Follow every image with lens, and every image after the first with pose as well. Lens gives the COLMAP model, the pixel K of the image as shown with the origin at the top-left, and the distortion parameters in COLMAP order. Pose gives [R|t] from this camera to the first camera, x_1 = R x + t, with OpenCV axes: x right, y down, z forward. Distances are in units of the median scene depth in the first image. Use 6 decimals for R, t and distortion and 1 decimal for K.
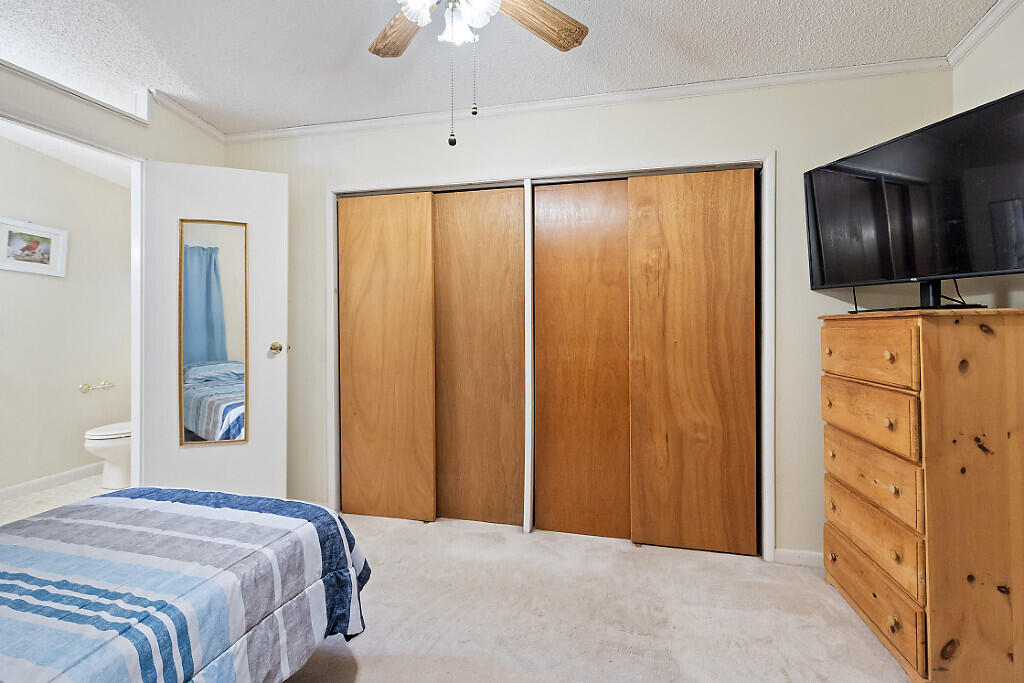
lens RADIAL K [[467.1, 0, 508.1], [0, 467.1, 324.1], [0, 0, 1]] dist [-0.000351, -0.001792]
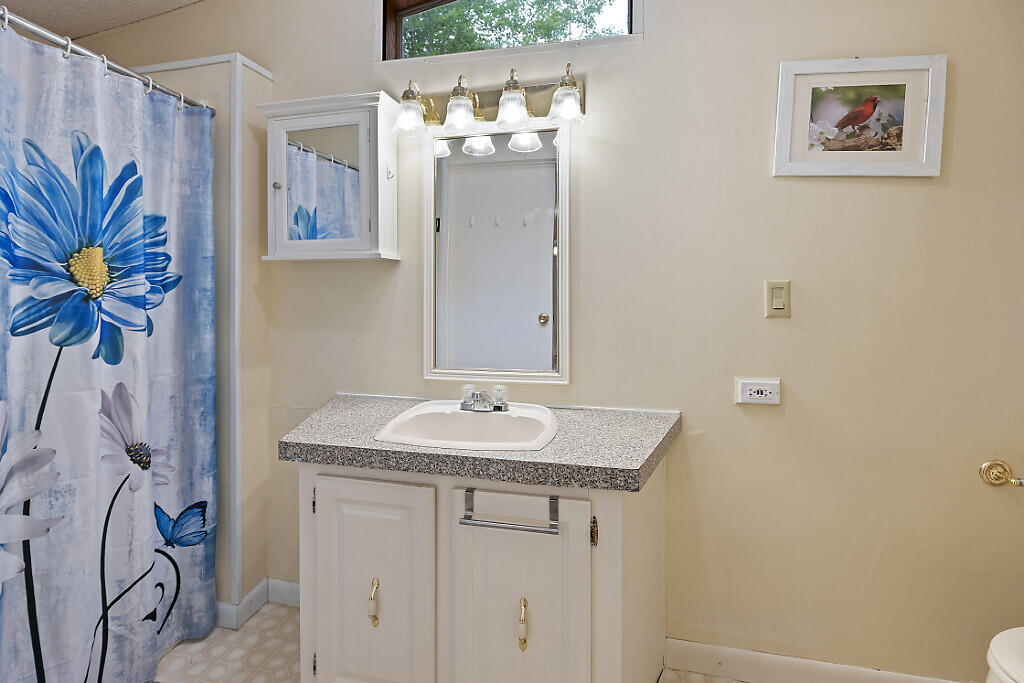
lens RADIAL K [[467.1, 0, 509.6], [0, 467.1, 330.4], [0, 0, 1]] dist [-0.000351, -0.001792]
pose [[0.025402, 0.000332, -0.999677, -0.745595], [0.004361, 0.999990, 0.000443, 0.036067], [0.999668, -0.004371, 0.025401, 0.823631]]
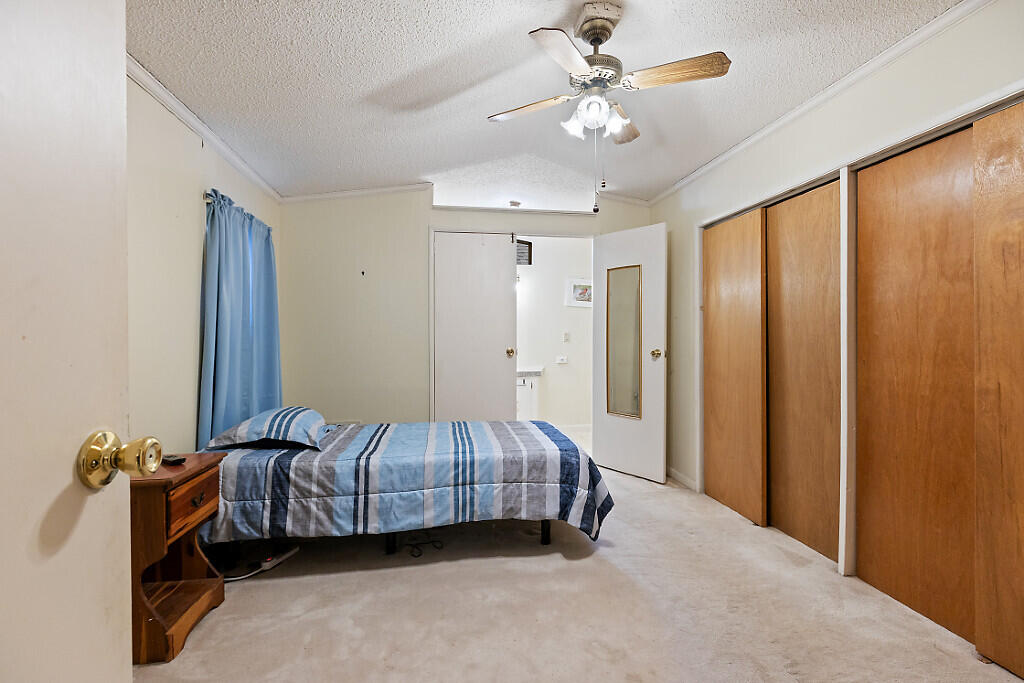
lens RADIAL K [[467.1, 0, 513.3], [0, 467.1, 334.7], [0, 0, 1]] dist [-0.000351, -0.001792]
pose [[0.382254, -0.005249, -0.924042, 0.612058], [0.002536, 0.999986, -0.004631, 0.001905], [0.924054, -0.000573, 0.382262, 0.101875]]
